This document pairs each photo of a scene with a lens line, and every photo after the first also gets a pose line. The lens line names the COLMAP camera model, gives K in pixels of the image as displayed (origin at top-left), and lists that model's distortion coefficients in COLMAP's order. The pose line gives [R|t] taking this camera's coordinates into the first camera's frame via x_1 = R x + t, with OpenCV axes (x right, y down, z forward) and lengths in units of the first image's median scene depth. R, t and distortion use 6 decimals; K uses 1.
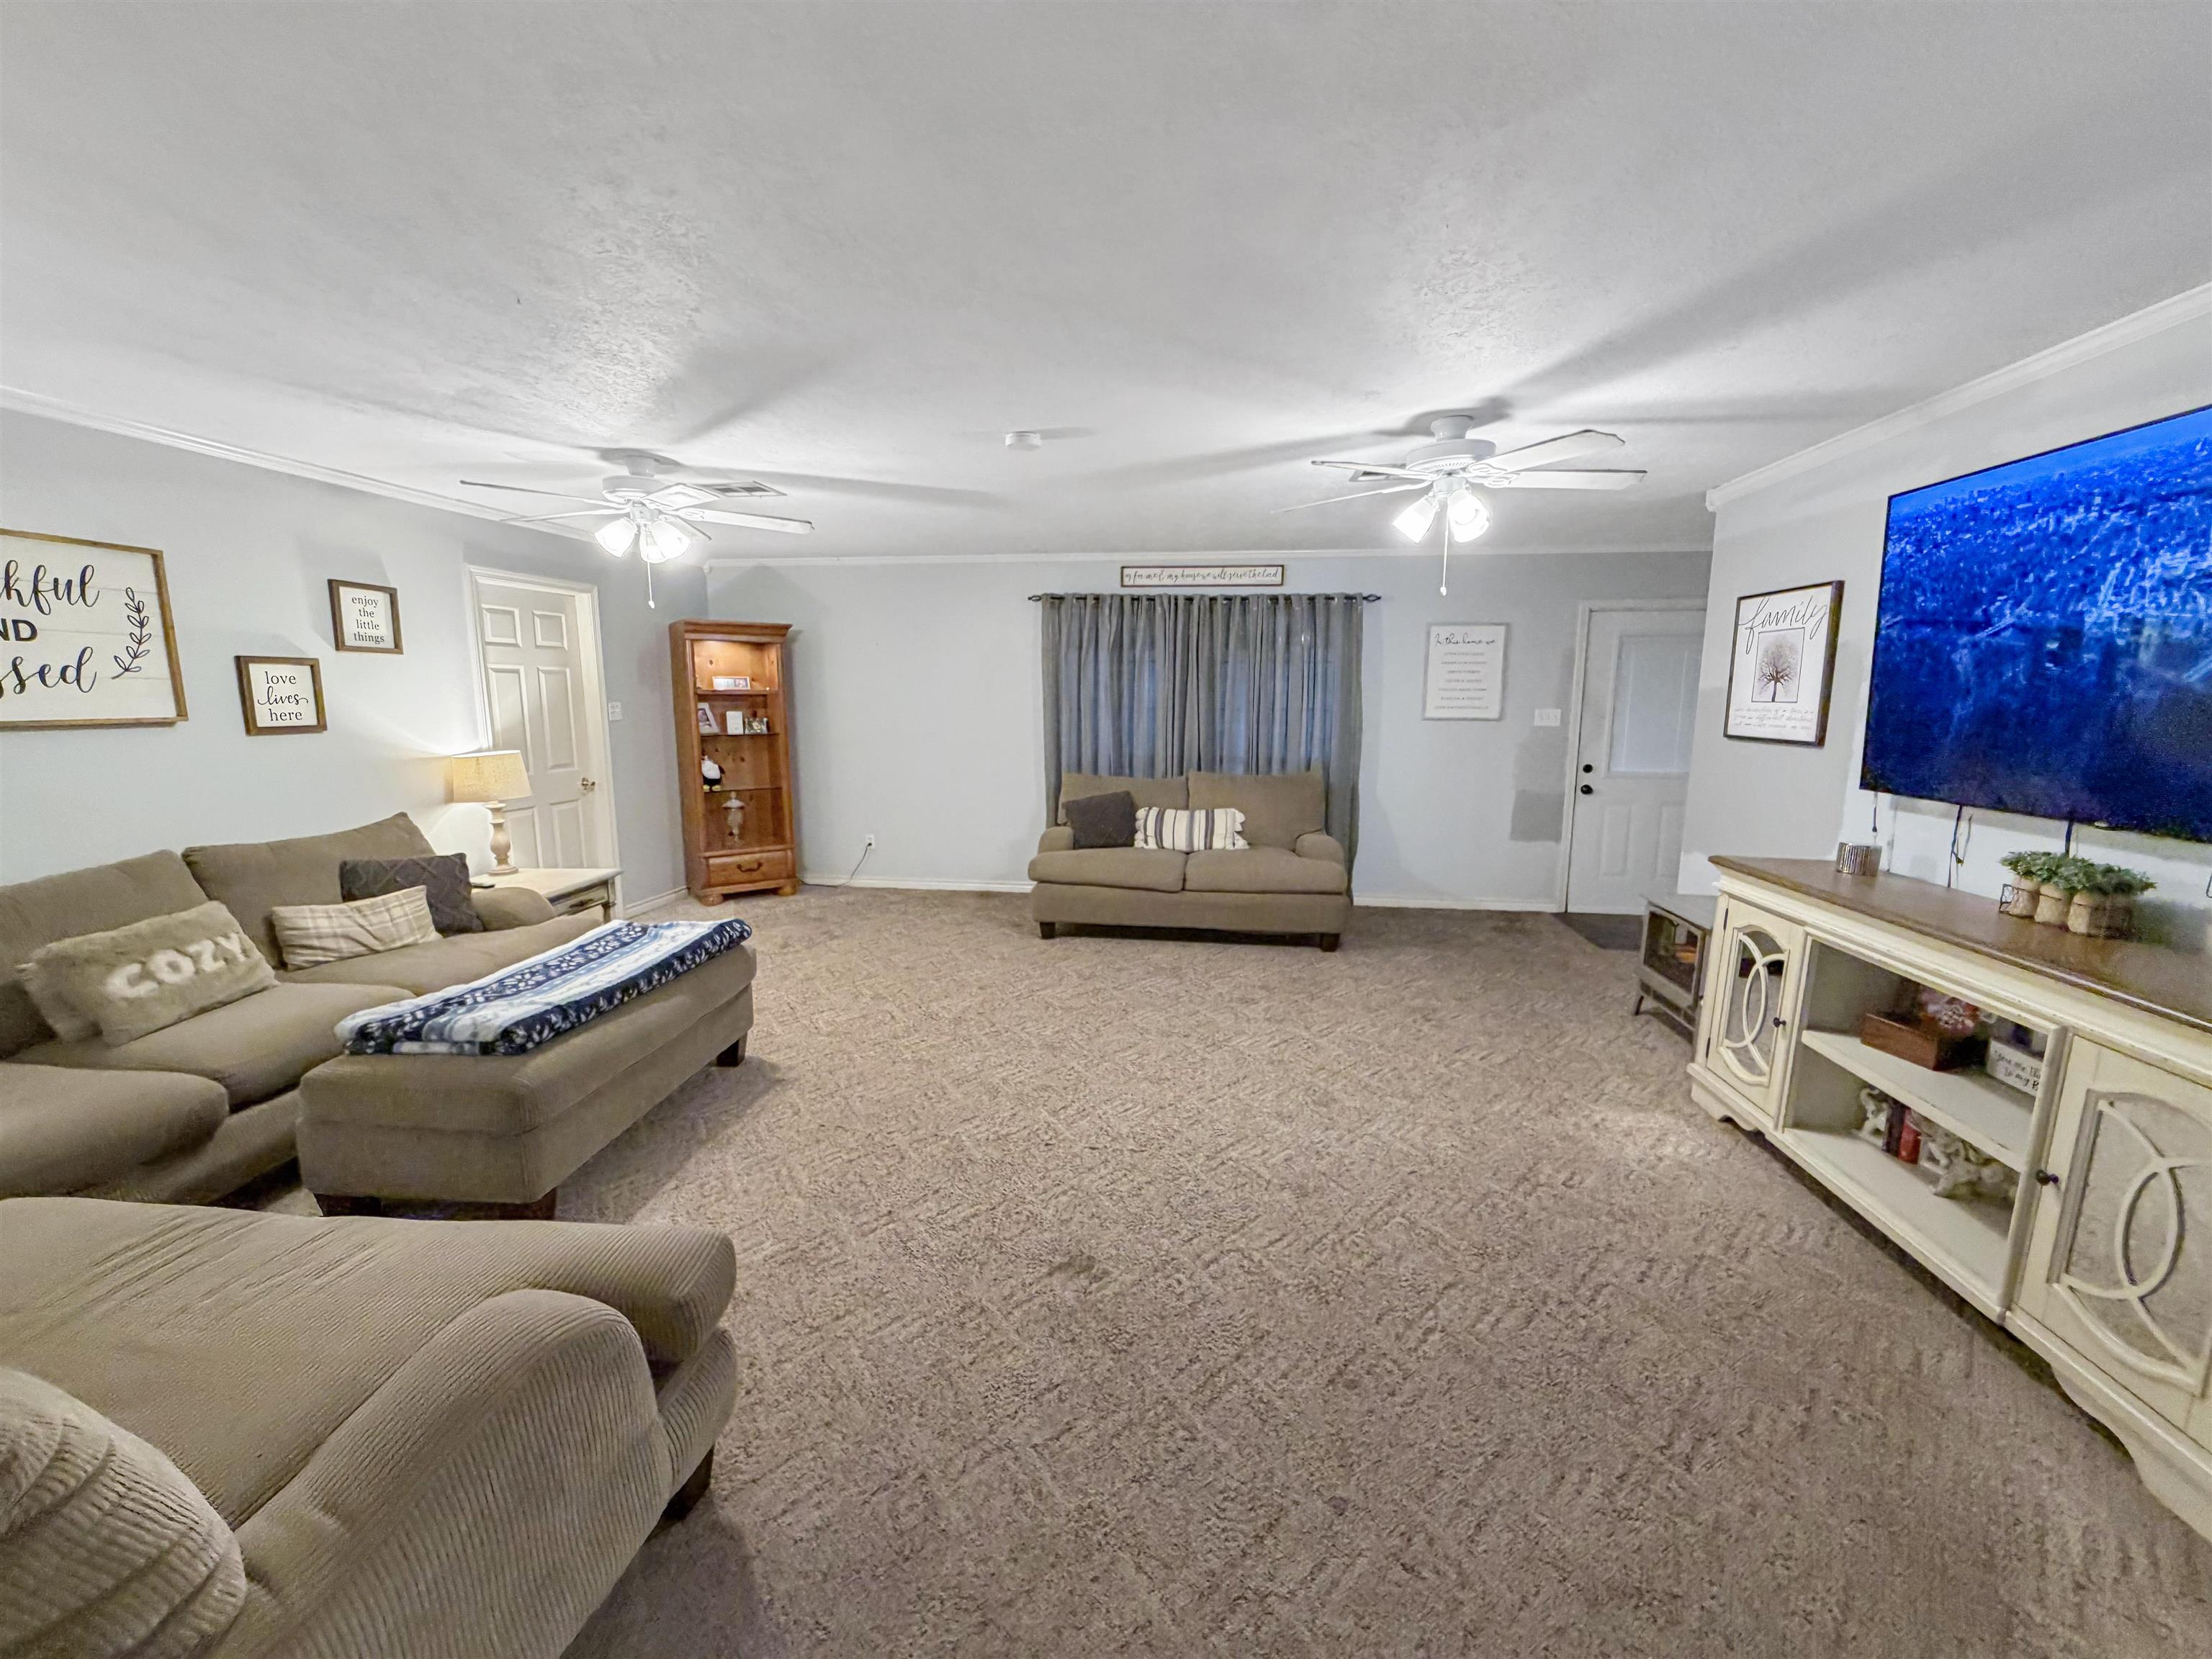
lens RADIAL K [[876.6, 0, 1097.2], [0, 876.6, 832.1], [0, 0, 1]] dist [0.001103, 0.000245]
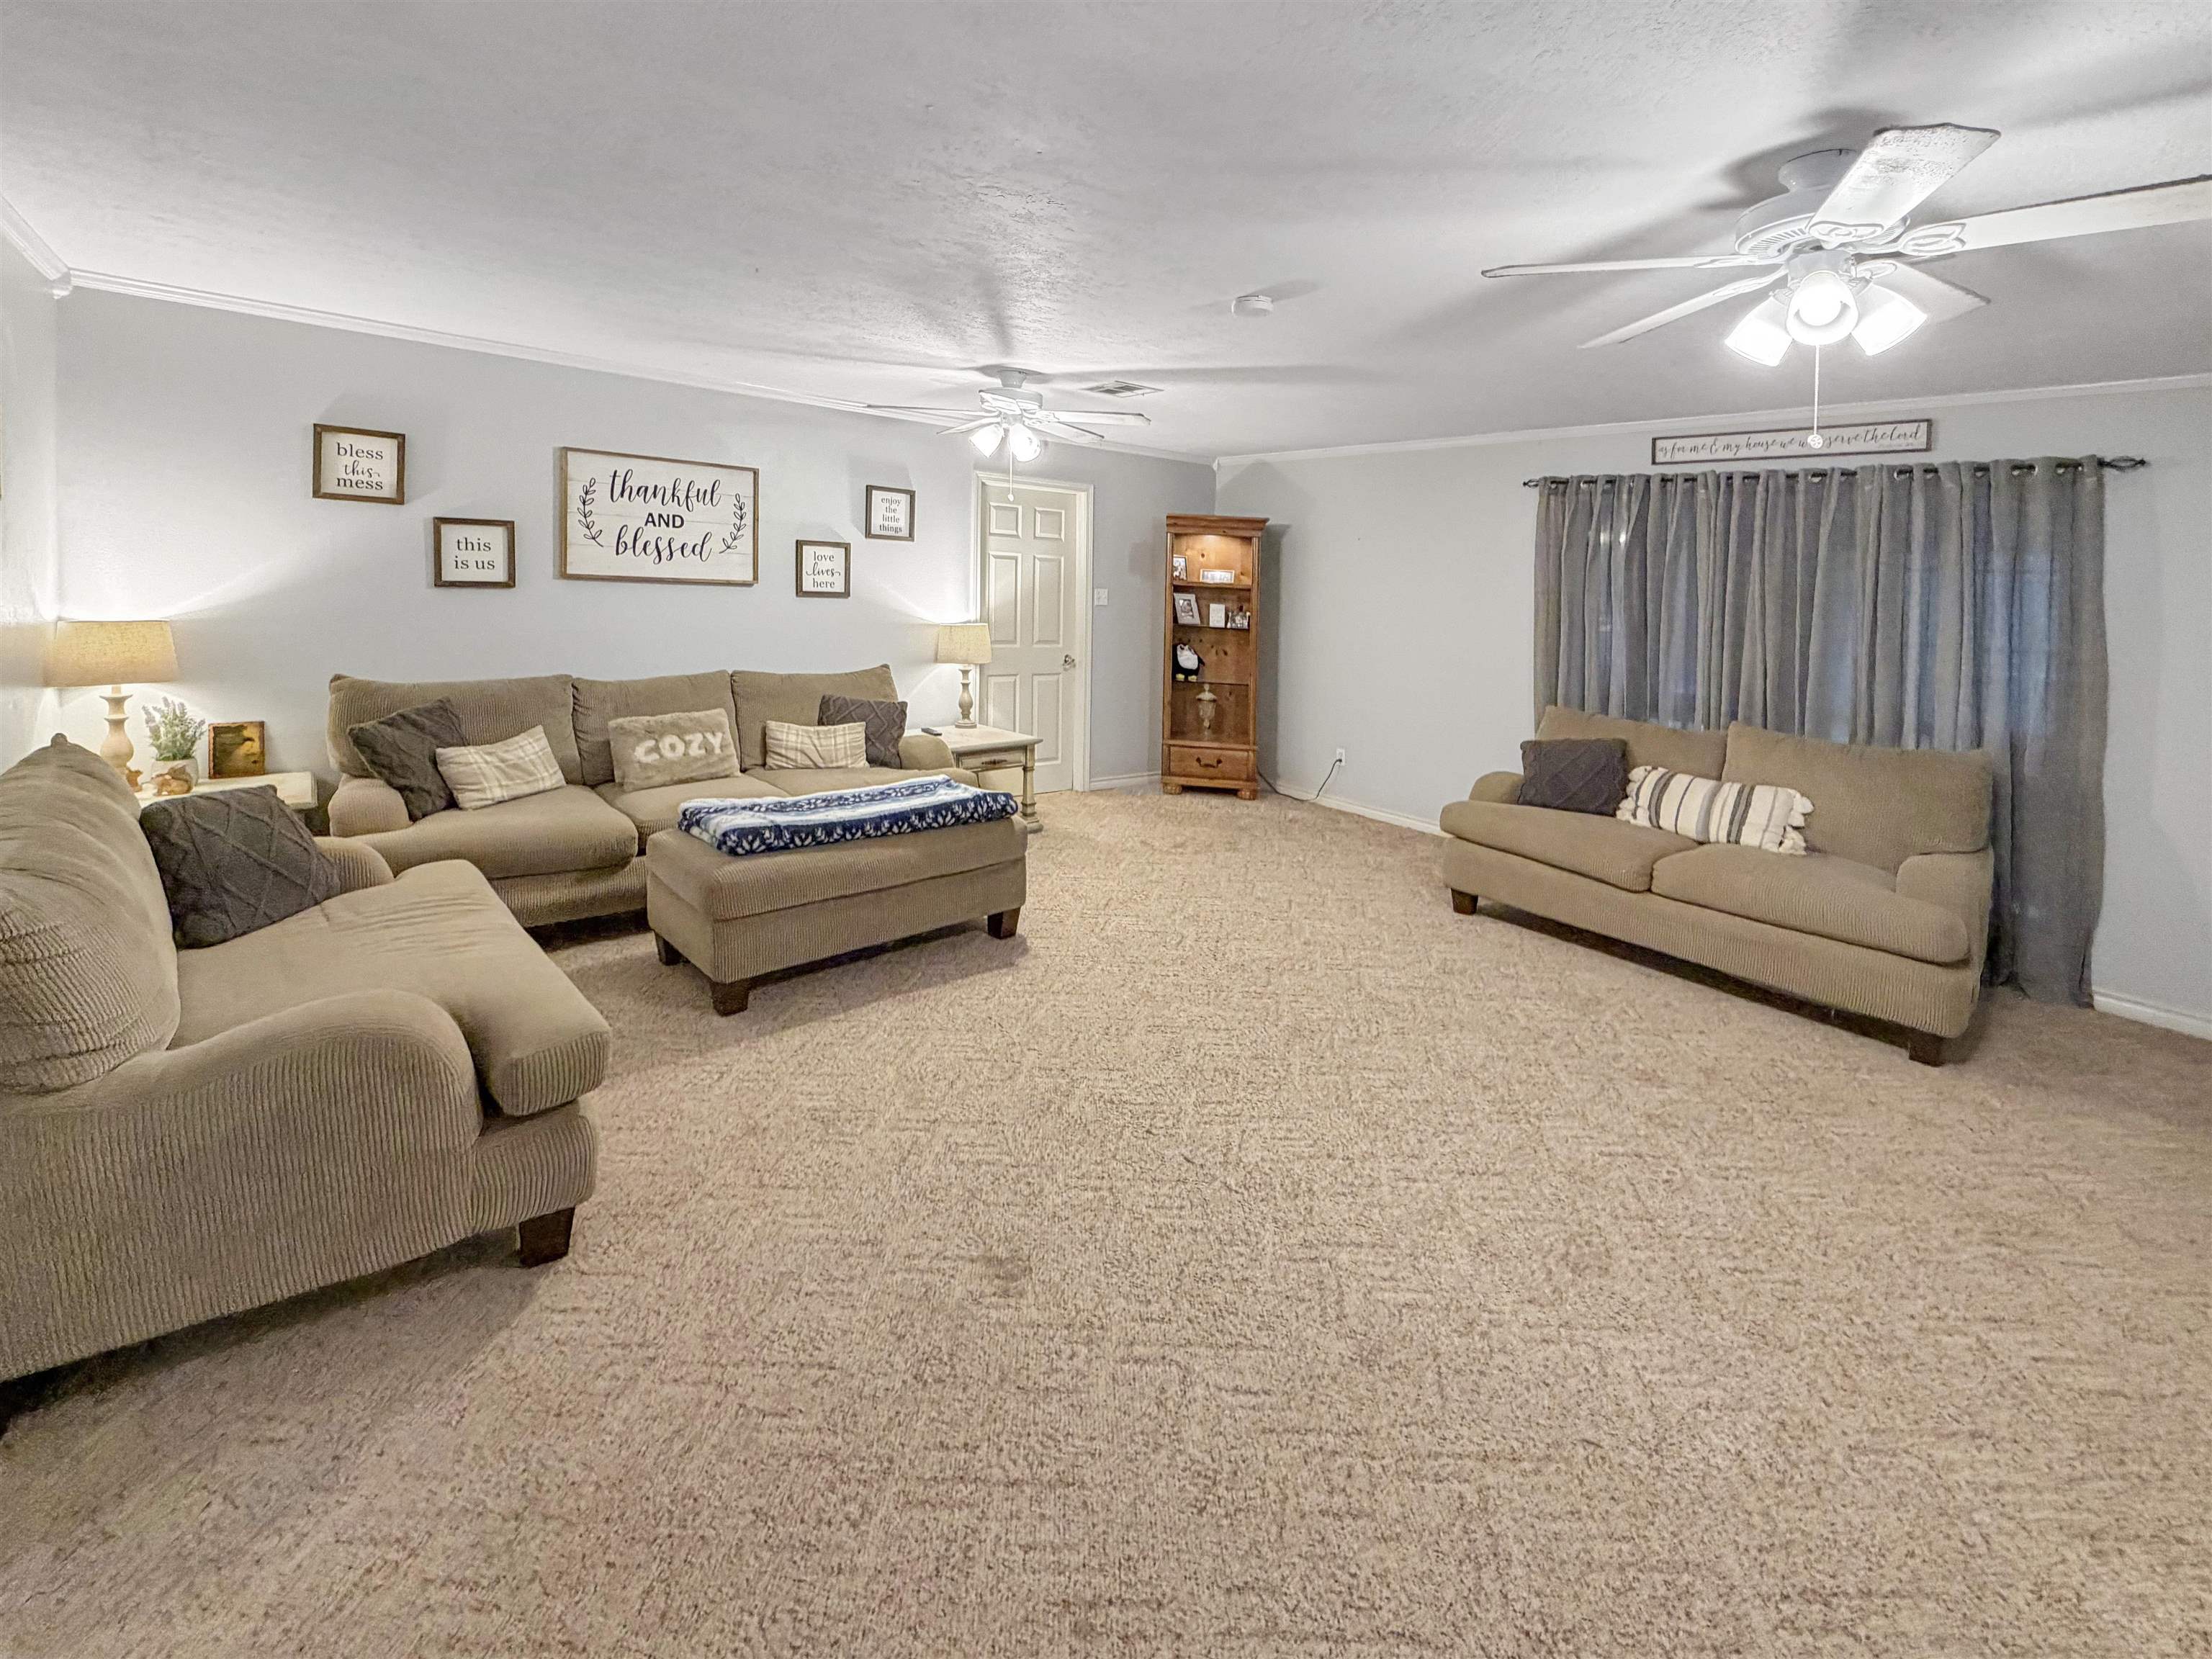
lens RADIAL K [[960.8, 0, 1108.5], [0, 960.8, 622.2], [0, 0, 1]] dist [0.001103, -0.000094]
pose [[0.740084, 0.063908, -0.669471, 0.388098], [-0.151651, 0.985694, -0.073552, -0.031054], [0.655193, 0.155961, 0.739188, 0.194185]]
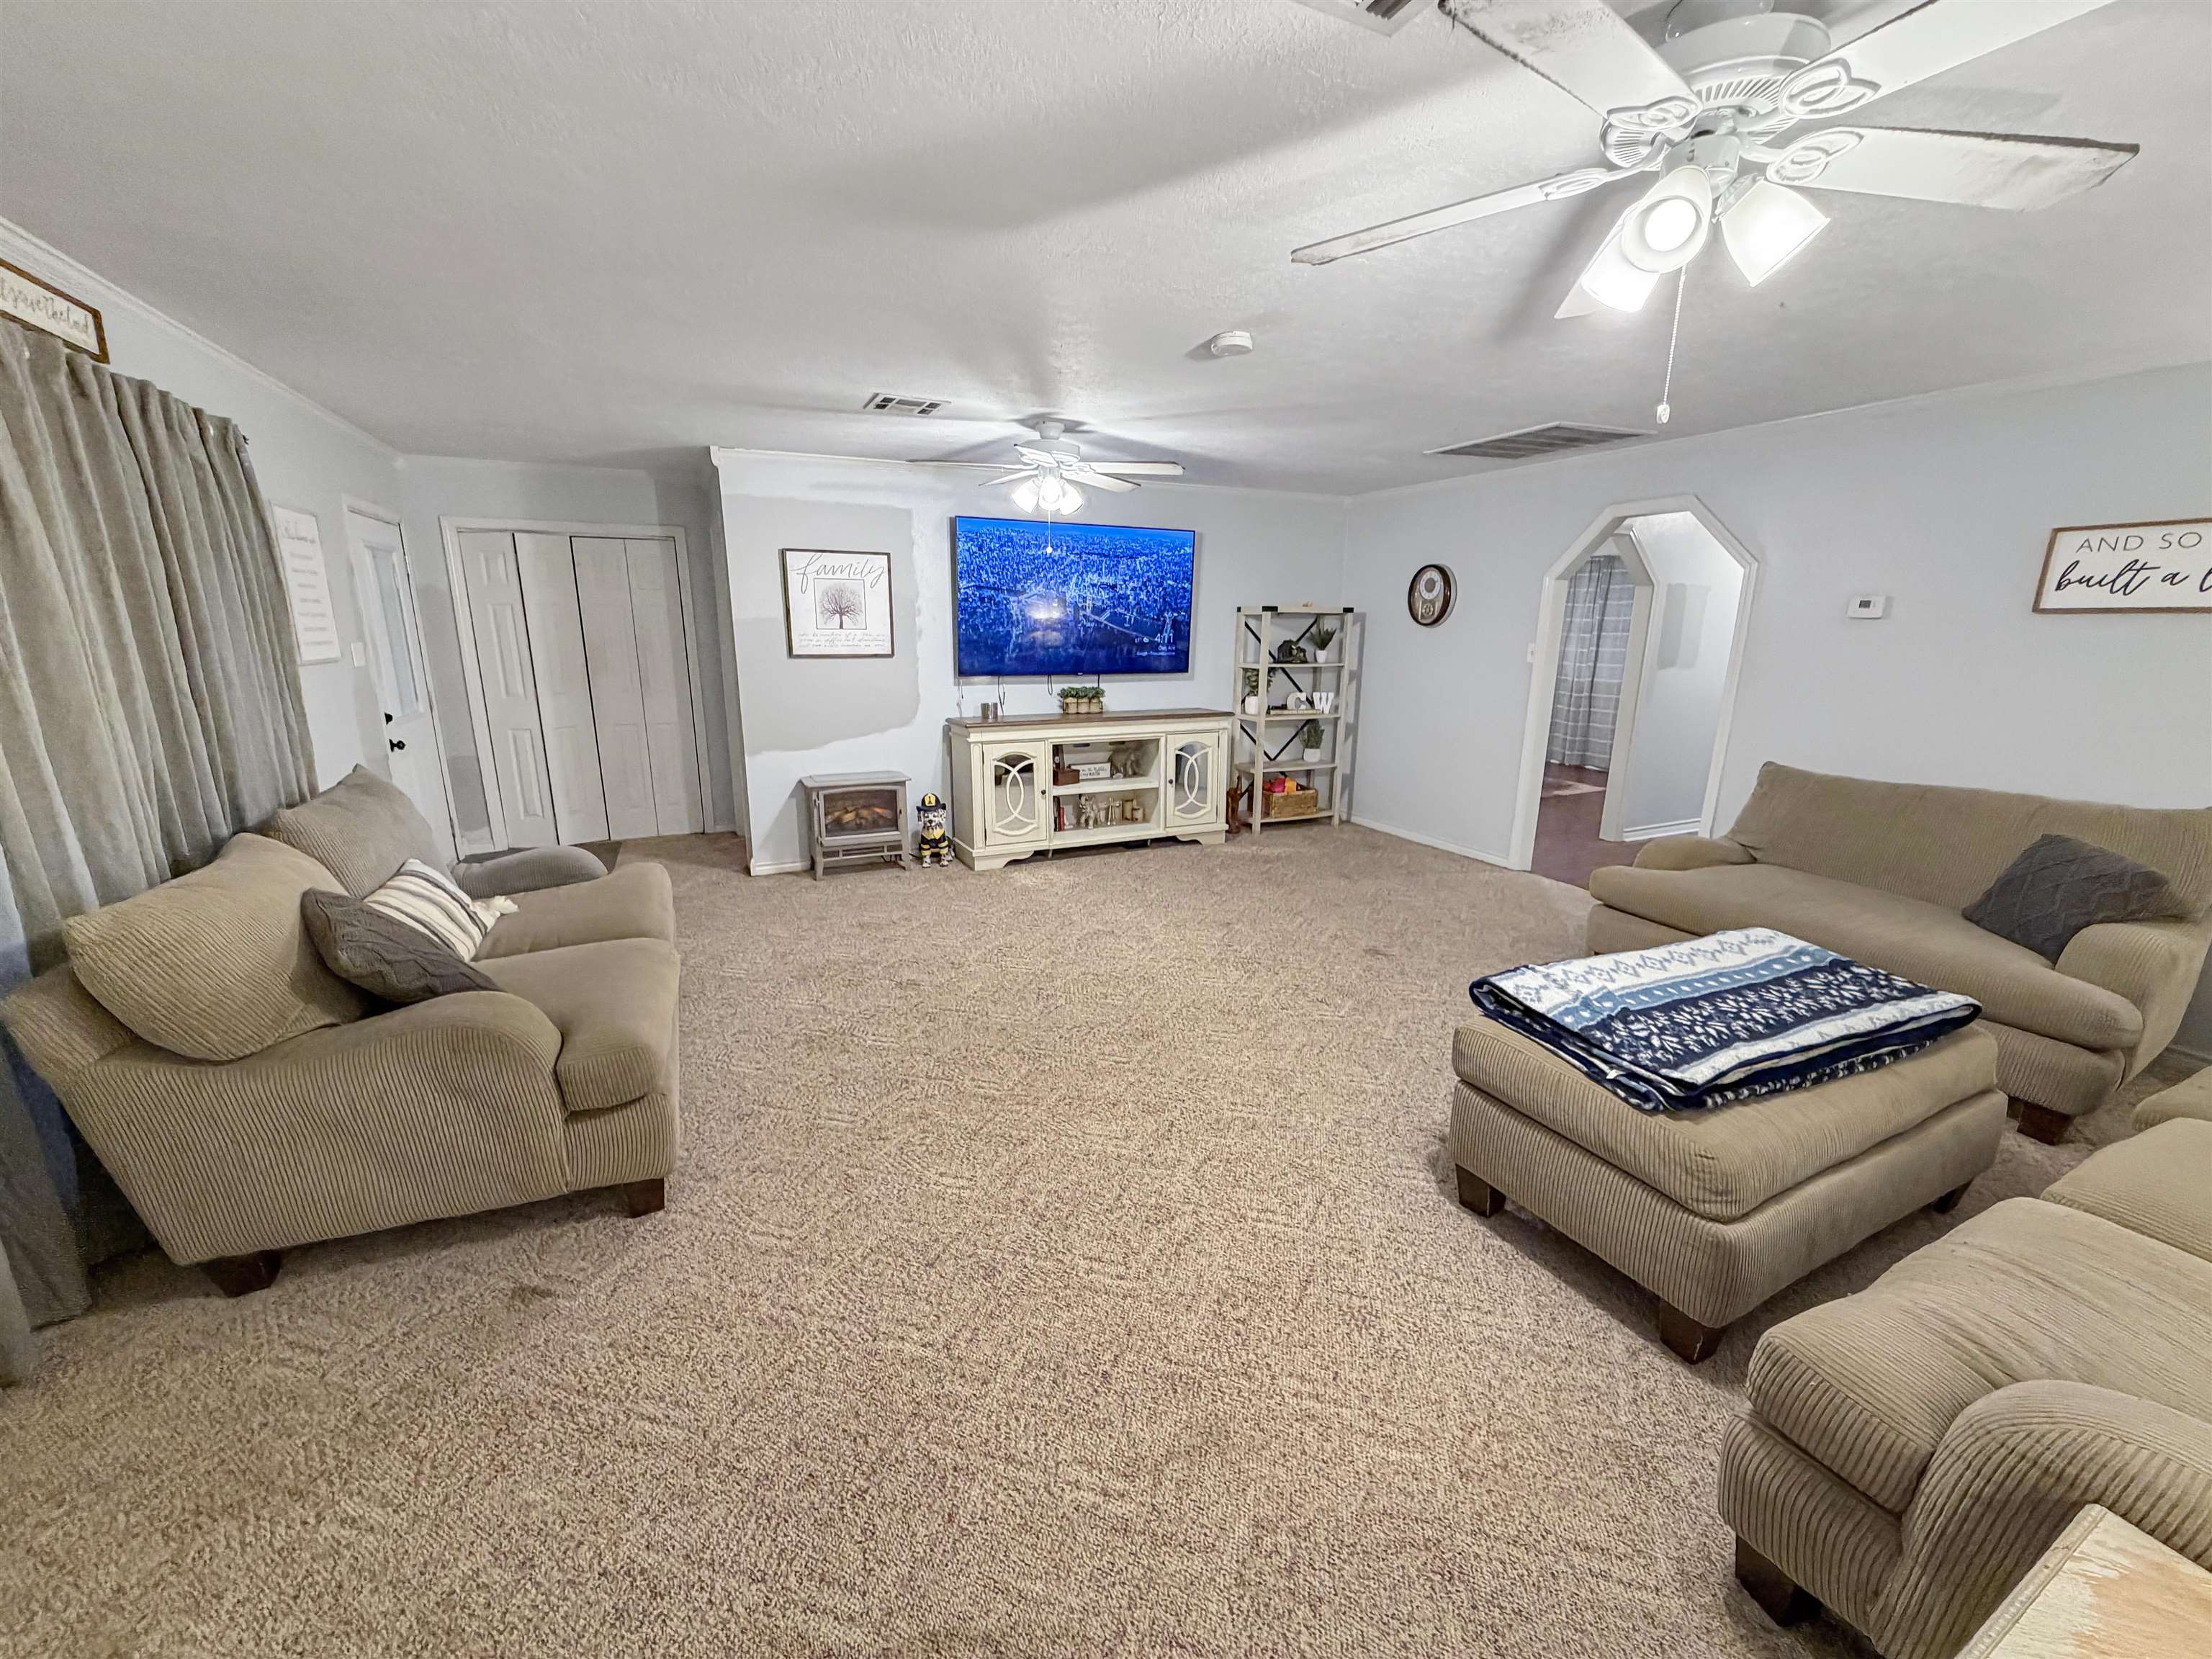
lens RADIAL K [[876.6, 0, 1097.2], [0, 876.6, 832.1], [0, 0, 1]] dist [0.001103, 0.000245]
pose [[-0.531908, -0.203457, 0.821997, -0.729564], [0.125673, 0.940991, 0.314232, -0.237263], [-0.837425, 0.270445, -0.474952, 1.441771]]
